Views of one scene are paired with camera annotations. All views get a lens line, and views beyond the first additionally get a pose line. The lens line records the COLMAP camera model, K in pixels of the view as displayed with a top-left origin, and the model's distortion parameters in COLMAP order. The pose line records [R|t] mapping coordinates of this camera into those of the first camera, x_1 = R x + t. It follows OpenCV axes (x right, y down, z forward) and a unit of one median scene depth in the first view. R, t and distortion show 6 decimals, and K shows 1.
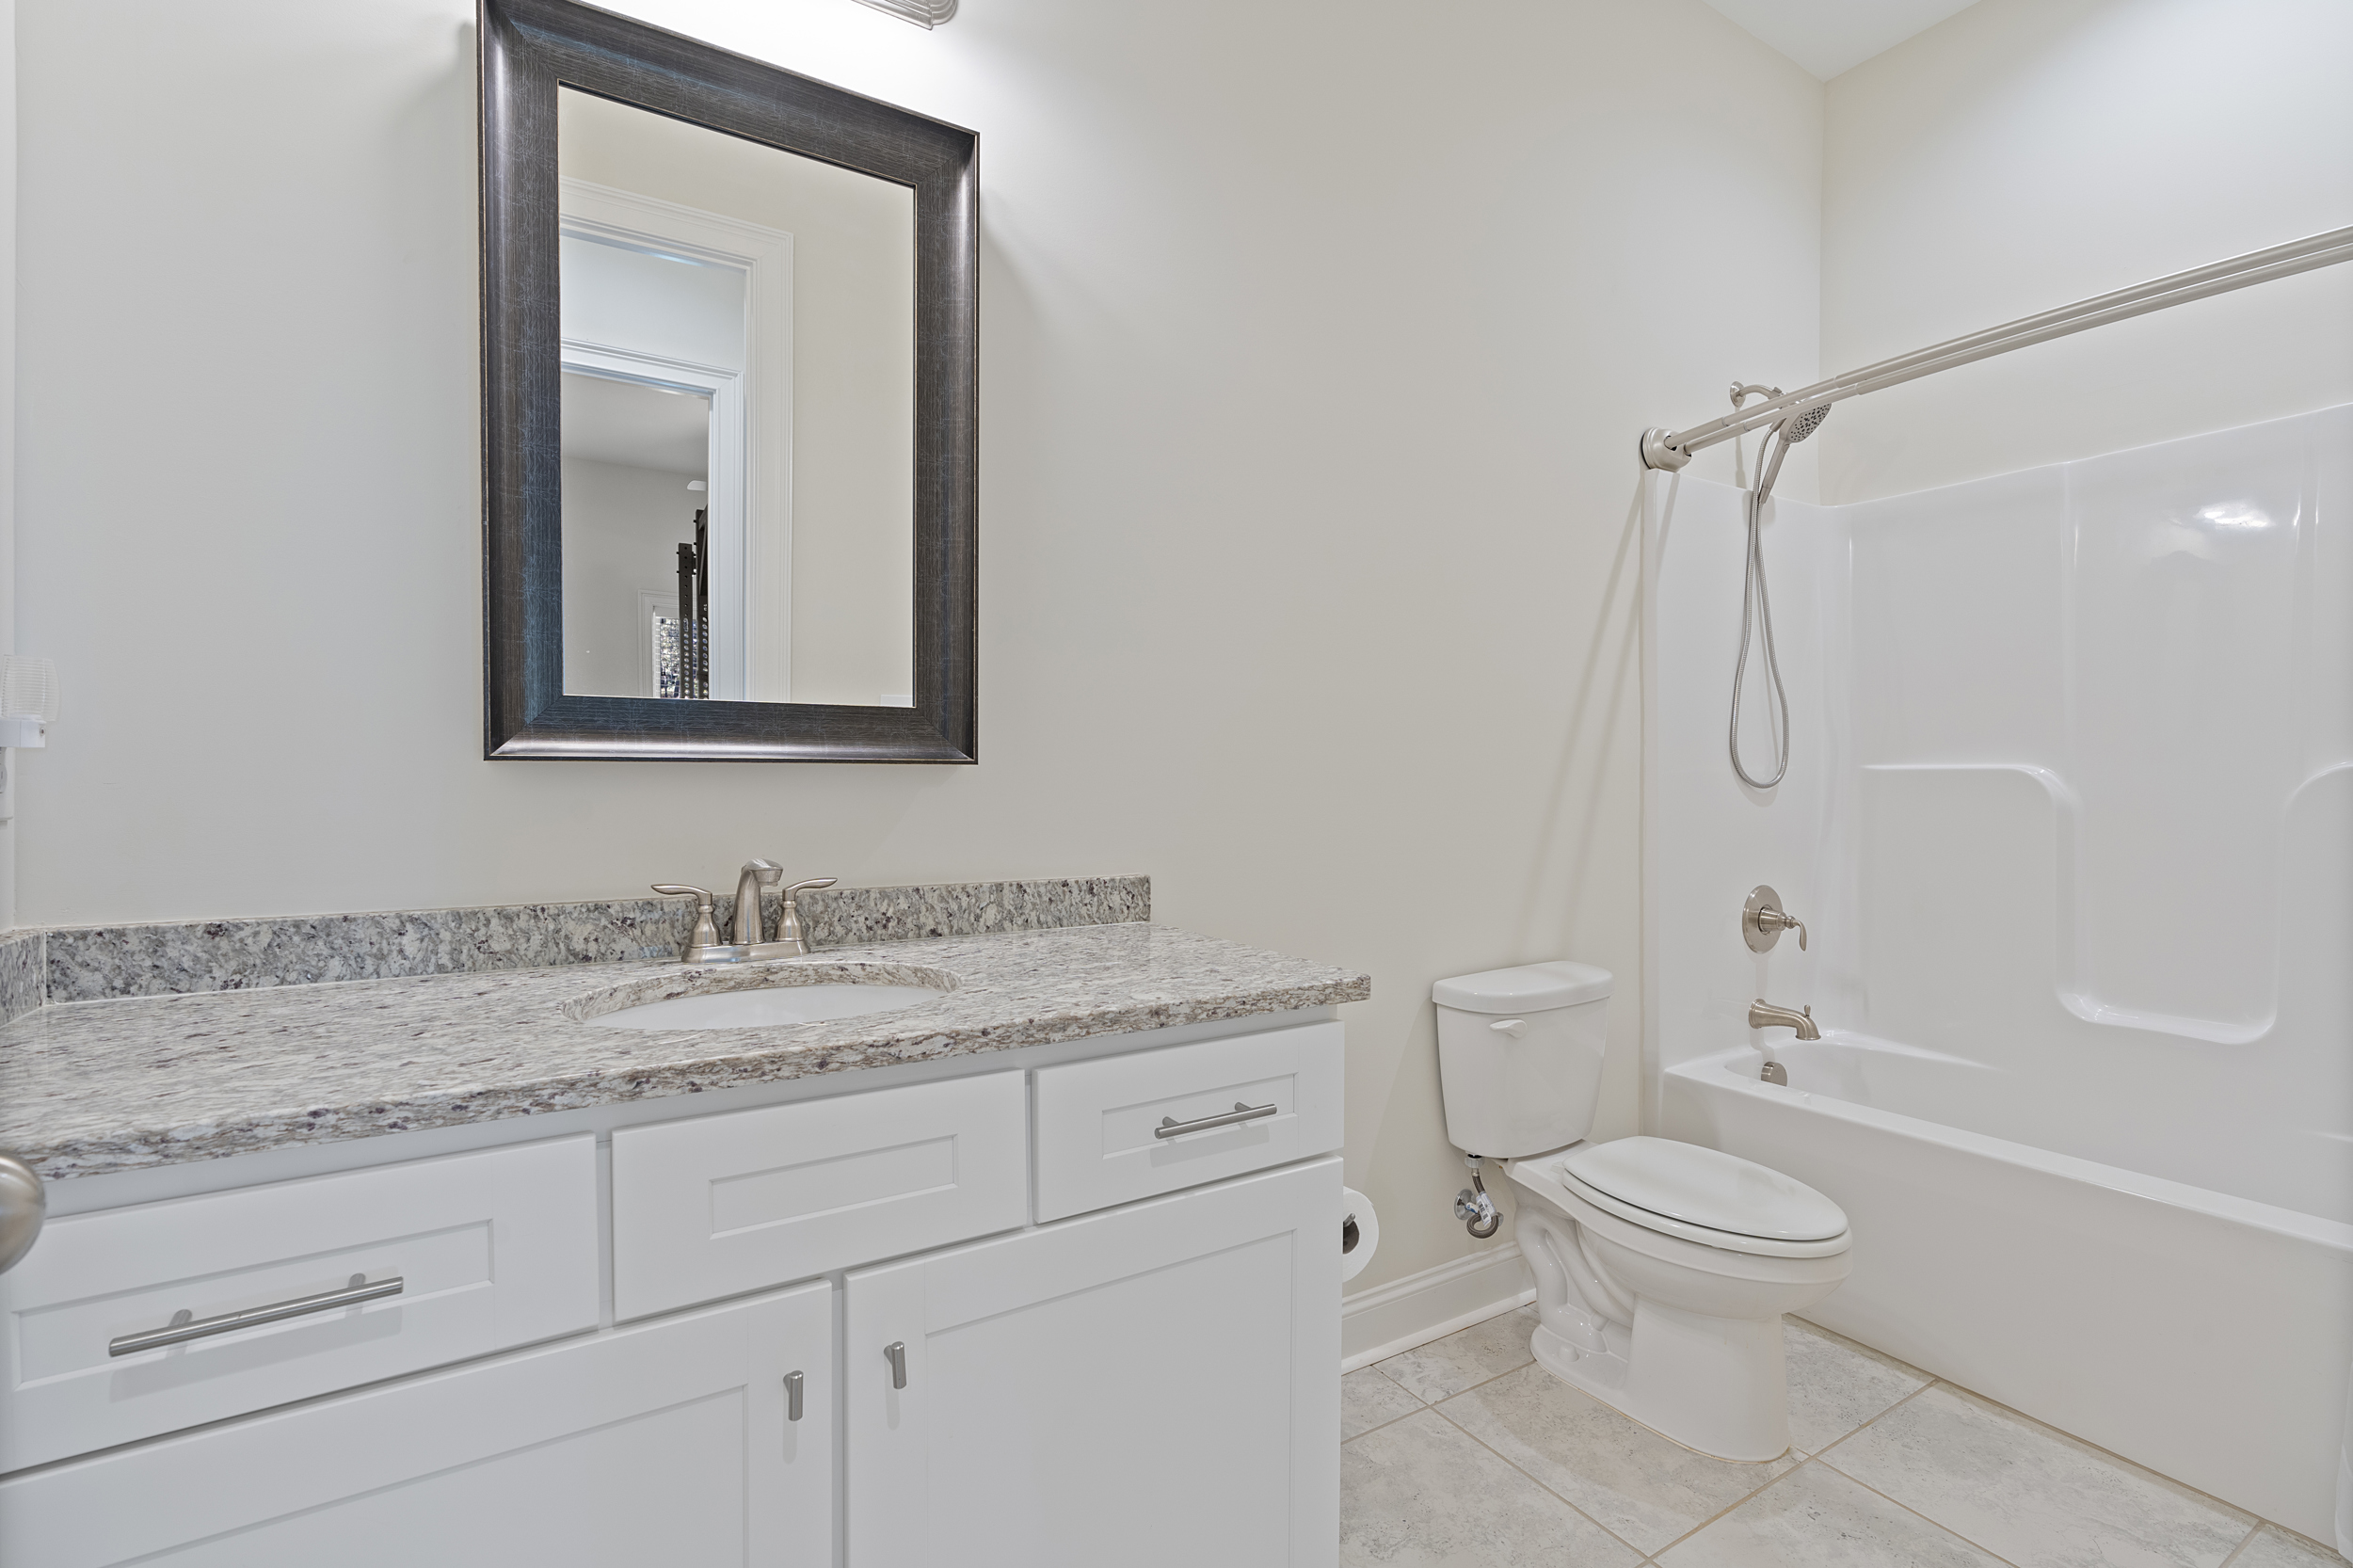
lens RADIAL K [[1065.9, 0, 1190.4], [0, 1065.9, 786.4], [0, 0, 1]] dist [-0.009281, 0.002990]
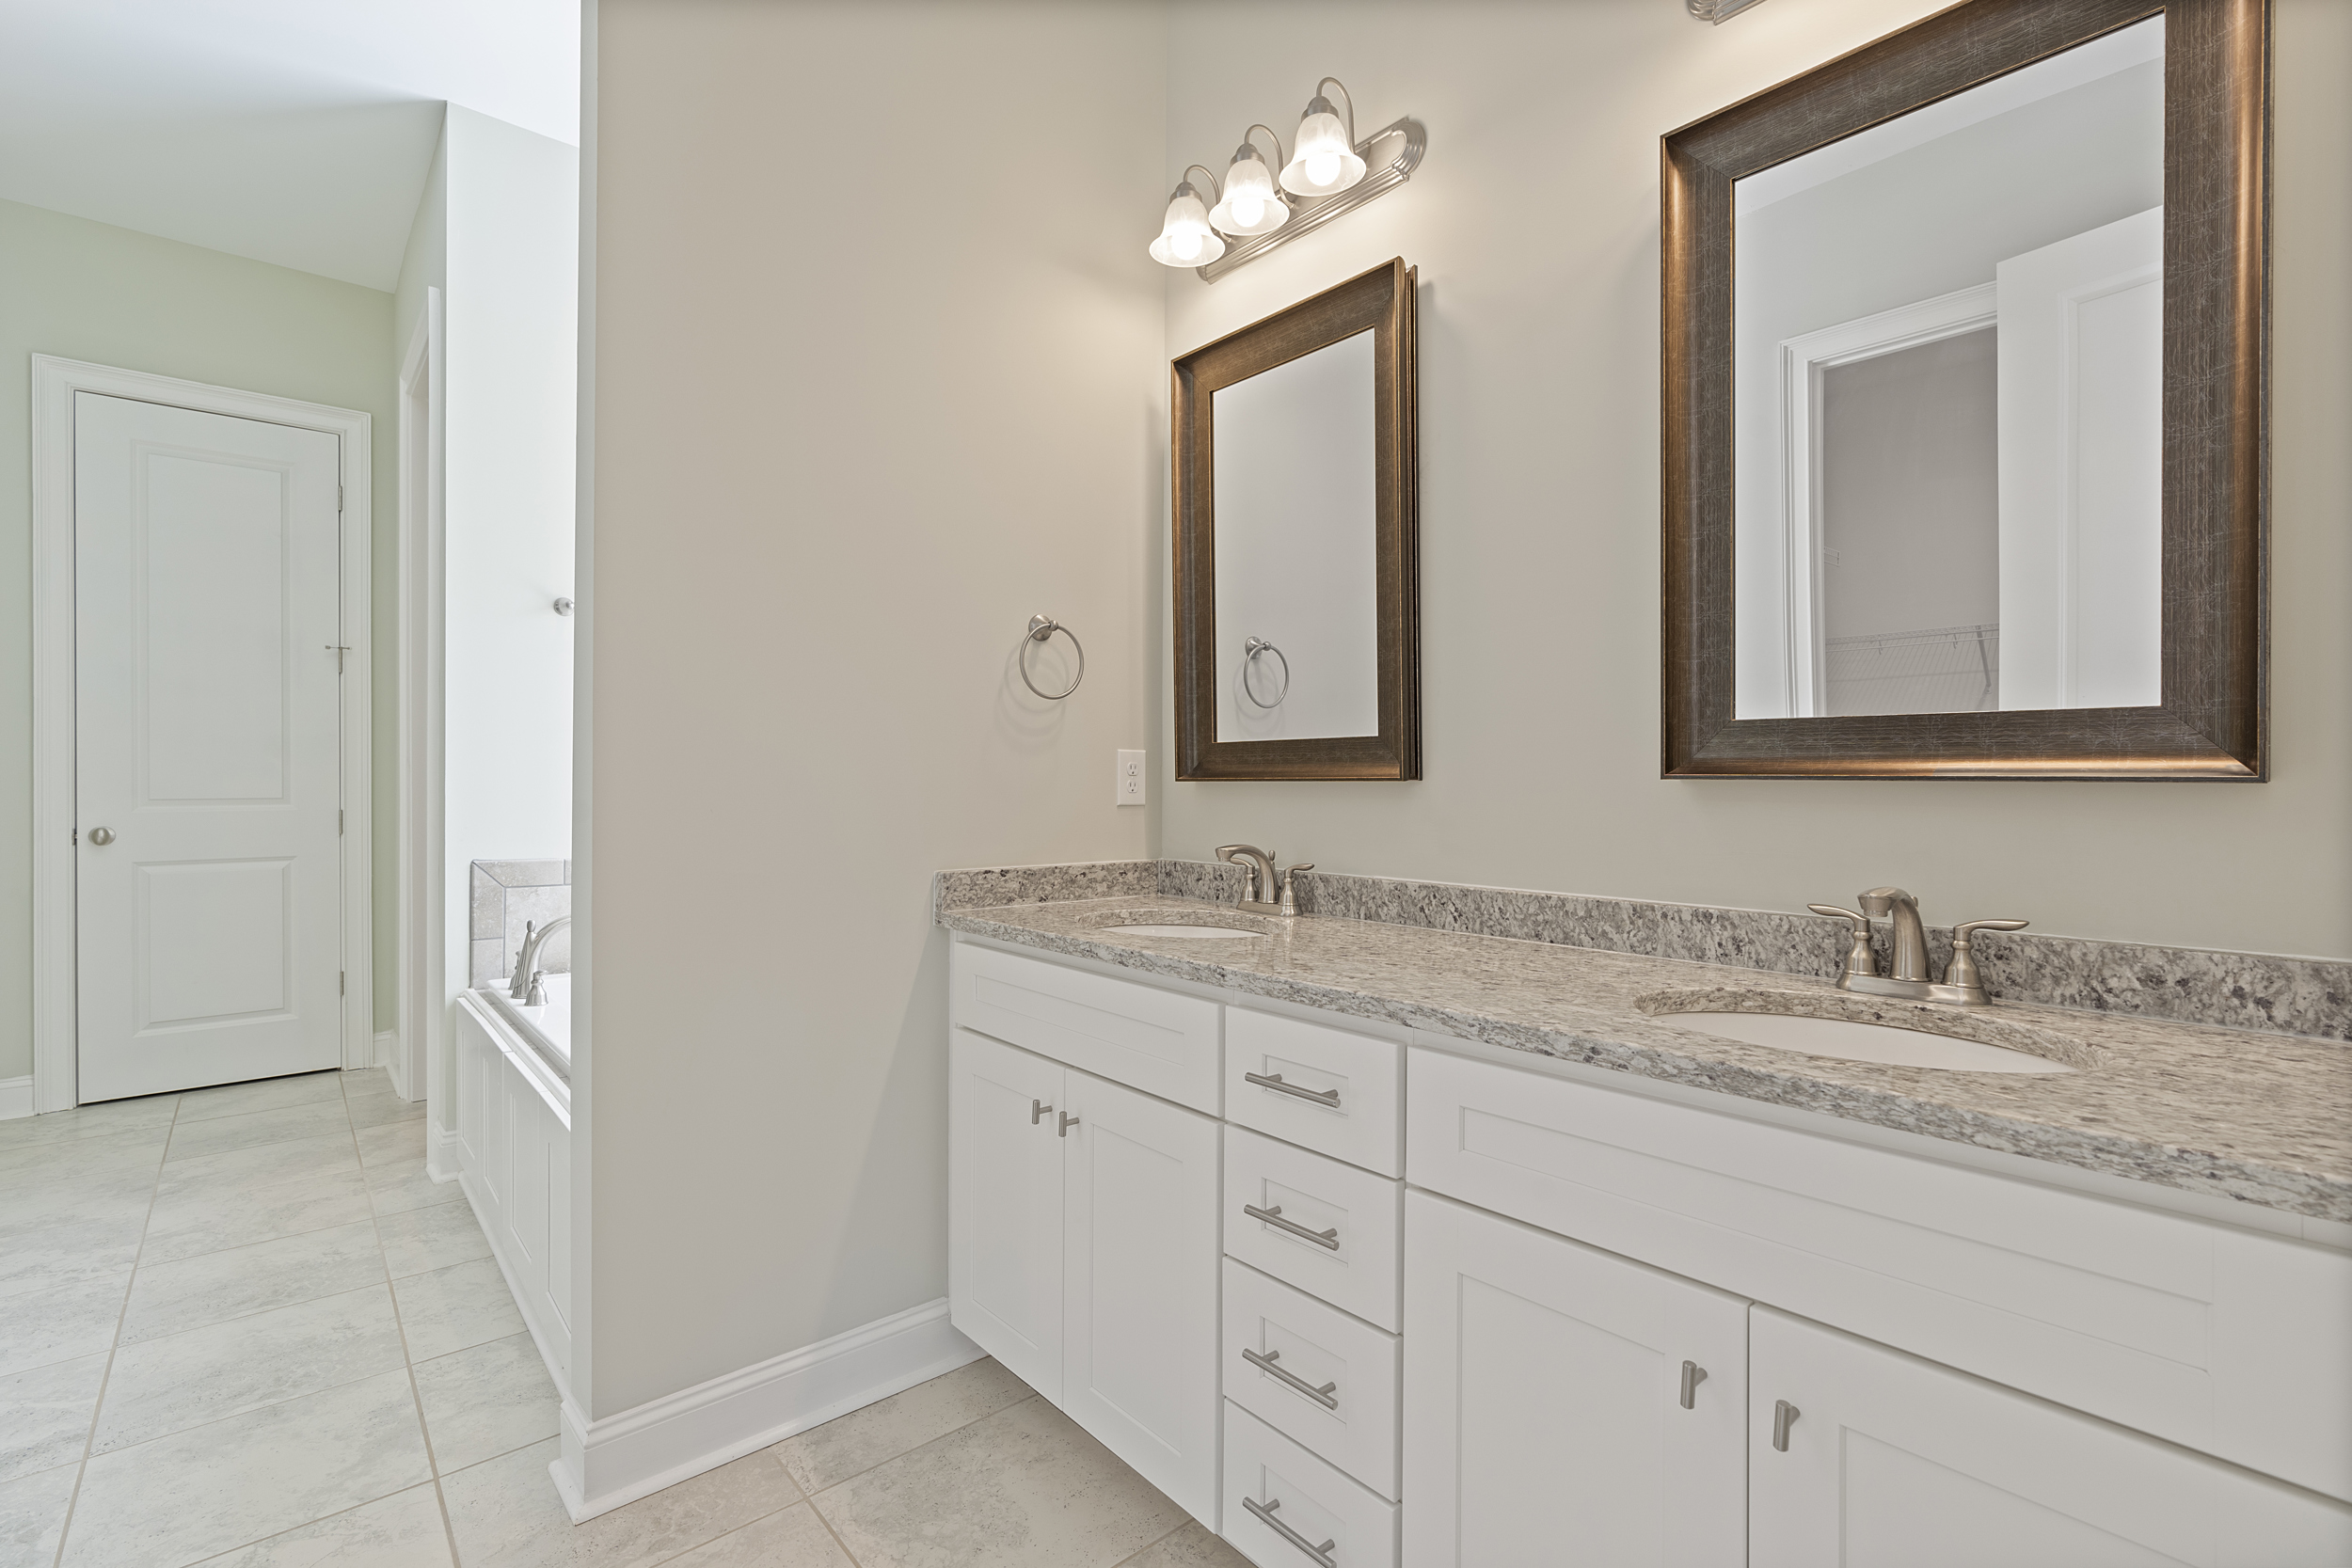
lens RADIAL K [[1065.3, 0, 1187.5], [0, 1065.3, 788.6], [0, 0, 1]] dist [-0.009281, 0.002990]
pose [[0.157575, -0.006110, -0.987488, 0.400673], [-0.015237, 0.999847, -0.008617, 0.000598], [0.987389, 0.016404, 0.157458, 0.247888]]
